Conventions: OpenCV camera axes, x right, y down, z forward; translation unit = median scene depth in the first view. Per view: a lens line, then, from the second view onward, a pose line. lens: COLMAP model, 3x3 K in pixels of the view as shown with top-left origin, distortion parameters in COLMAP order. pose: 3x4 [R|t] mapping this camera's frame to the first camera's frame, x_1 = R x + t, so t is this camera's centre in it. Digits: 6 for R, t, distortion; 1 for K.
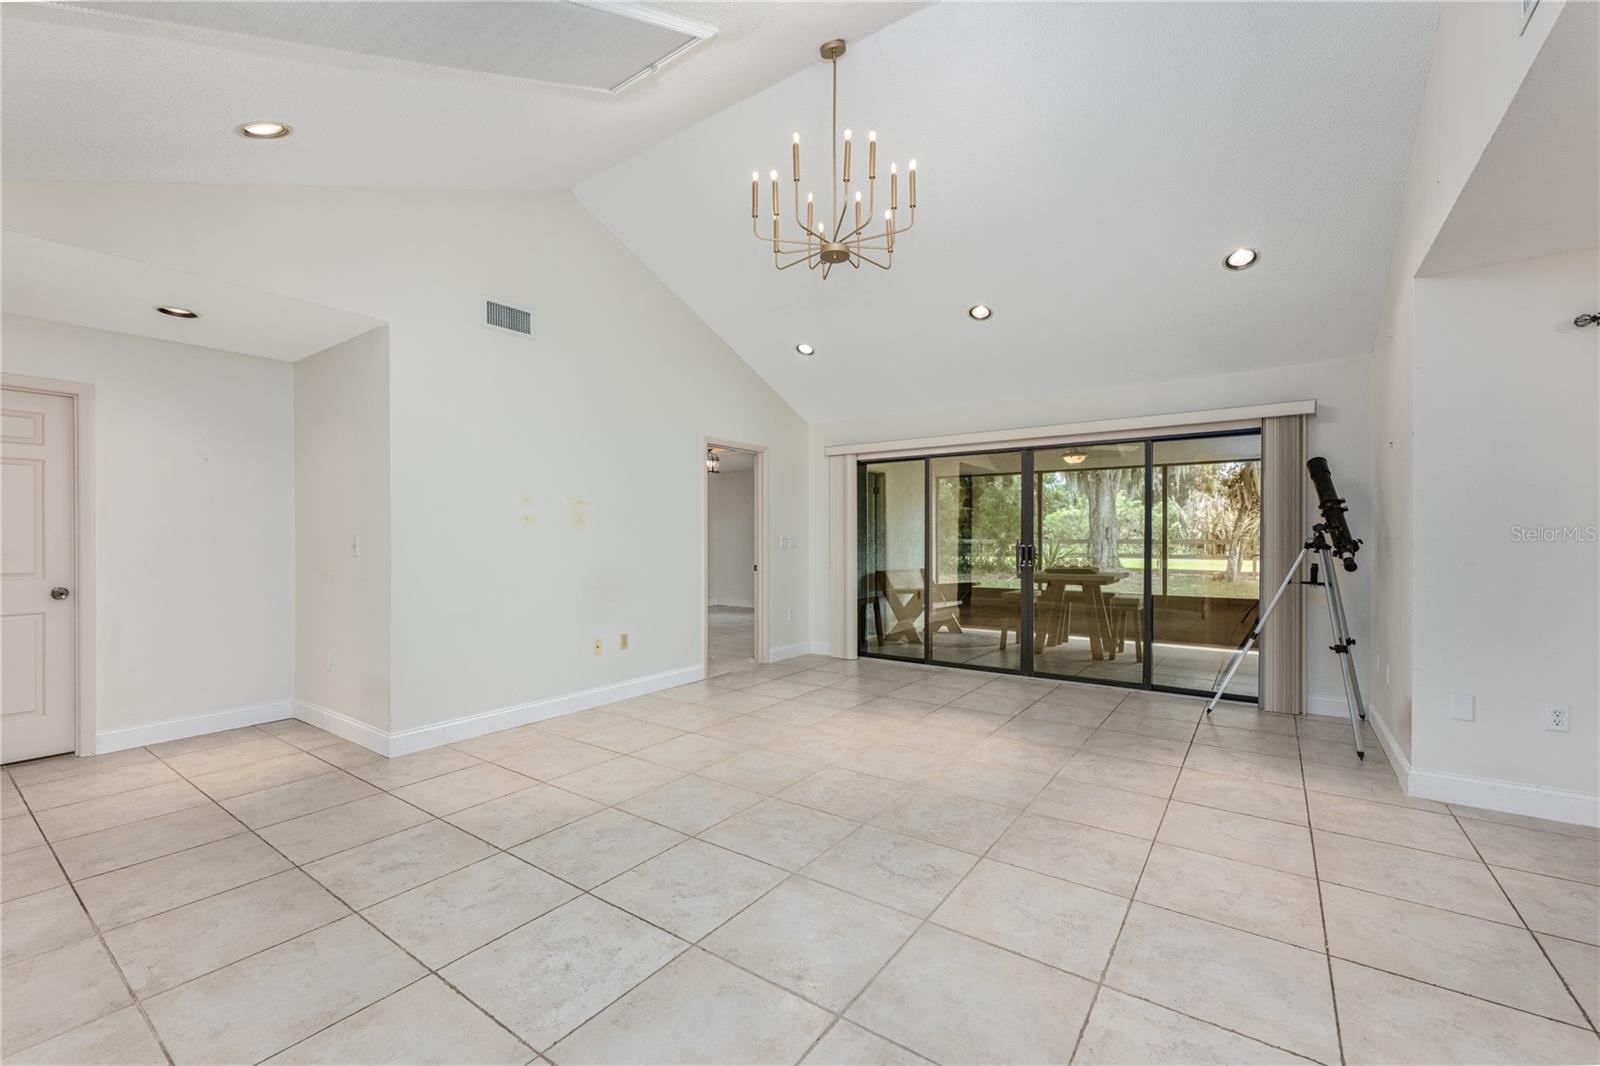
lens RADIAL K [[635.1, 0, 797.6], [0, 635.1, 544.9], [0, 0, 1]] dist [0.002553, 0.000345]
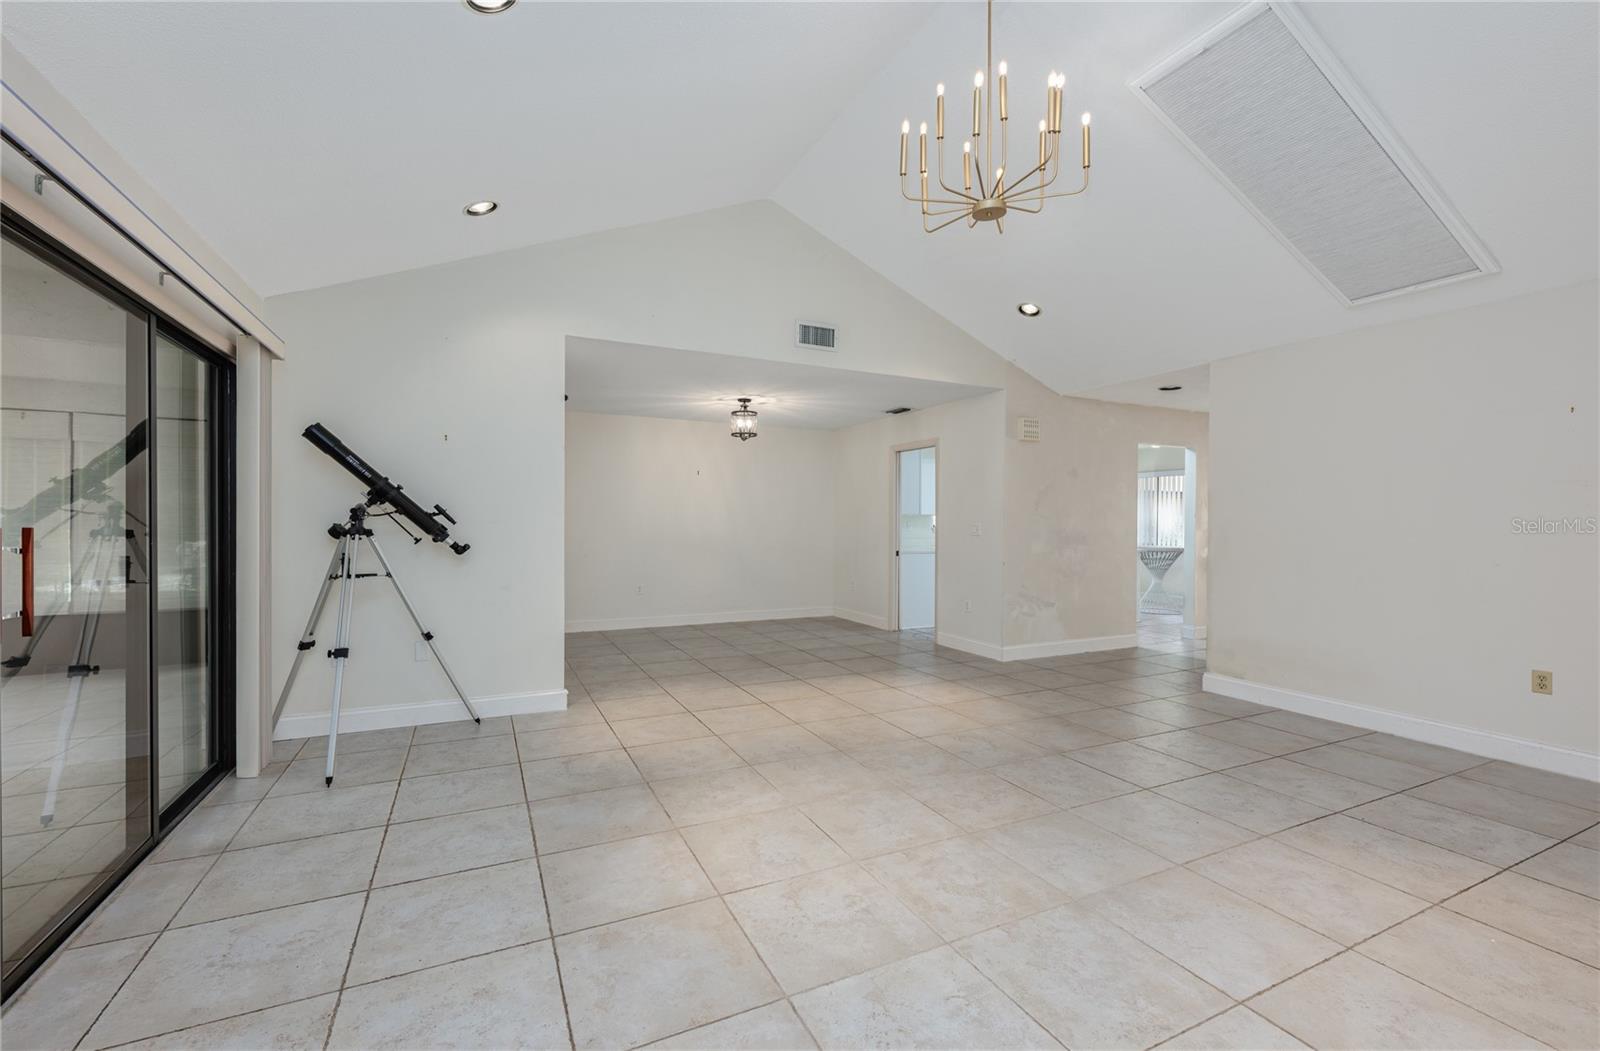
lens RADIAL K [[667.4, 0, 800.0], [0, 667.4, 525.5], [0, 0, 1]] dist [-0.000481, -0.000187]
pose [[-0.879243, -0.004314, 0.476354, -0.156758], [0.000375, 0.999952, 0.009747, -0.015224], [-0.476374, 0.008749, -0.879199, 1.934187]]
